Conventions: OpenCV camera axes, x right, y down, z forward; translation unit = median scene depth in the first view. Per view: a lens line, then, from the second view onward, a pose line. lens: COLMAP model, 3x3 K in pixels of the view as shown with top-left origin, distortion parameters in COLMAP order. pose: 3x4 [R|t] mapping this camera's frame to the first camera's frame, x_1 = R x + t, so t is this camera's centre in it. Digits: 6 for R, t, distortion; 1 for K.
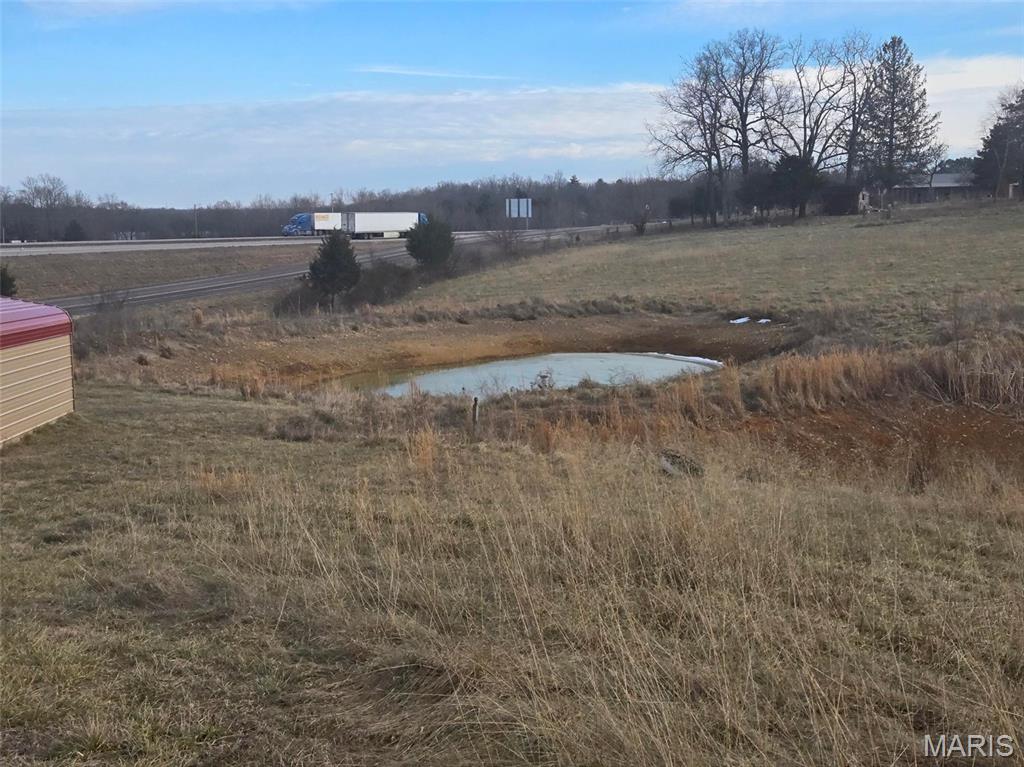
lens RADIAL K [[1211.0, 0, 509.8], [0, 1211.0, 383.4], [0, 0, 1]] dist [0.051185, 0.000000]
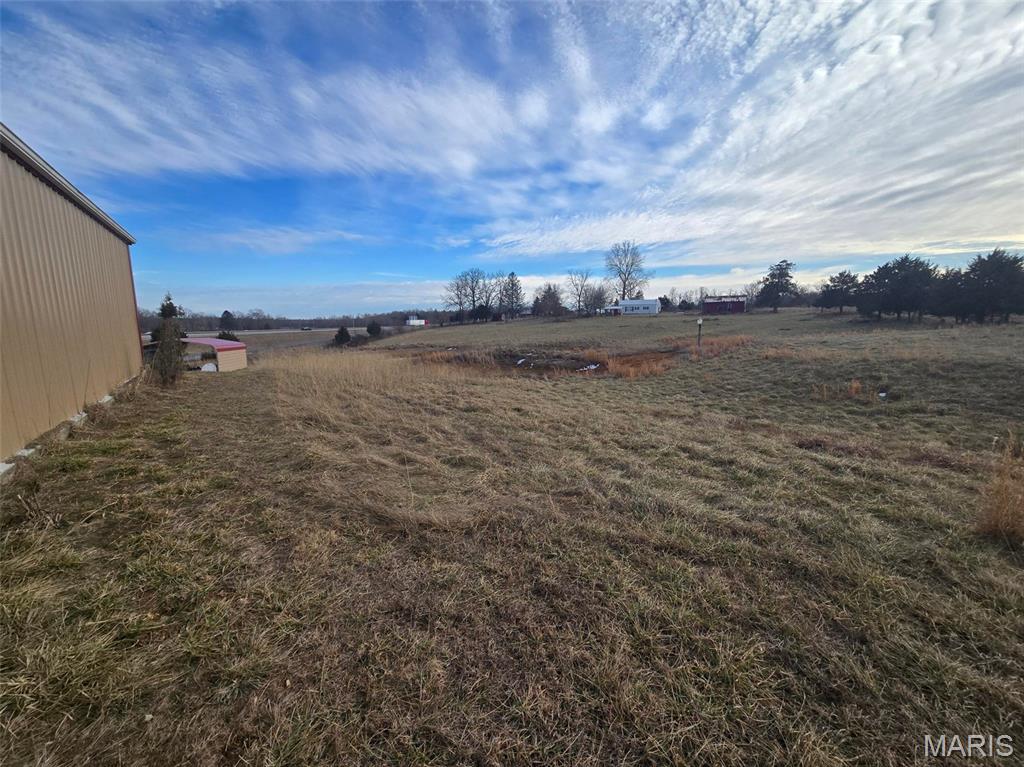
lens RADIAL K [[412.6, 0, 511.1], [0, 412.6, 374.0], [0, 0, 1]] dist [-0.005504, 0.000262]
pose [[0.984633, -0.021927, 0.173256, 0.094271], [0.023866, 0.999674, -0.009117, 0.025931], [-0.173000, 0.013112, 0.984835, -0.180579]]
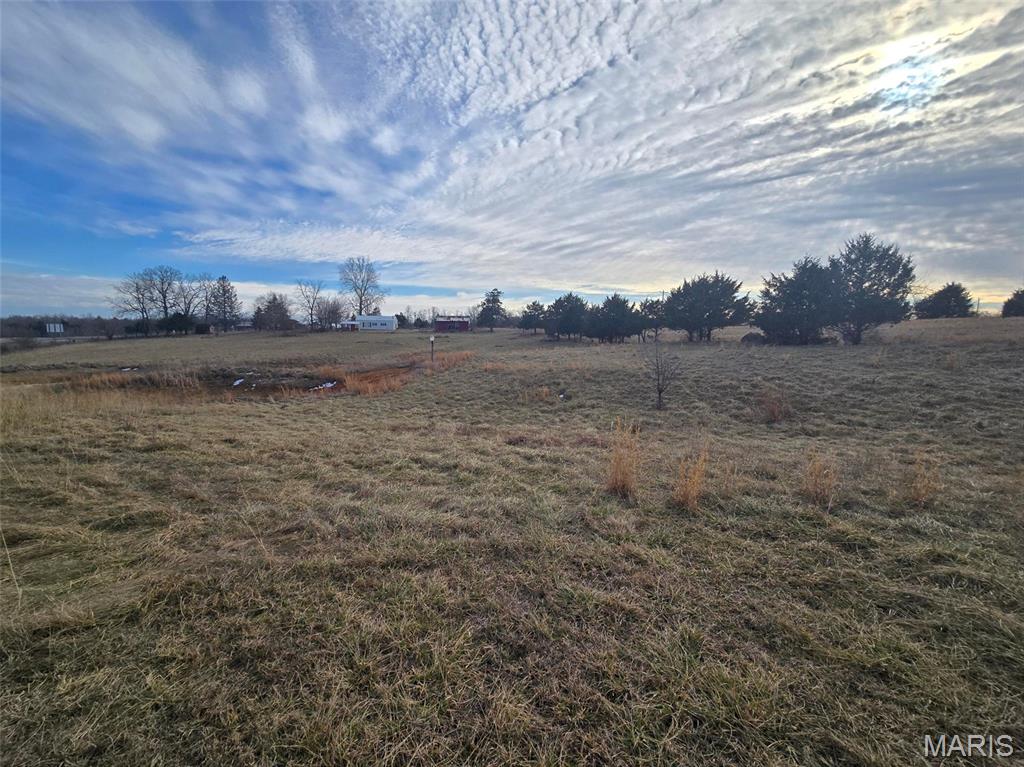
lens RADIAL K [[412.6, 0, 505.2], [0, 412.6, 375.2], [0, 0, 1]] dist [-0.005504, 0.000262]
pose [[0.717246, -0.046092, 0.695294, 0.097258], [0.076921, 0.996949, -0.013260, 0.025819], [-0.692562, 0.062994, 0.718603, -0.181594]]
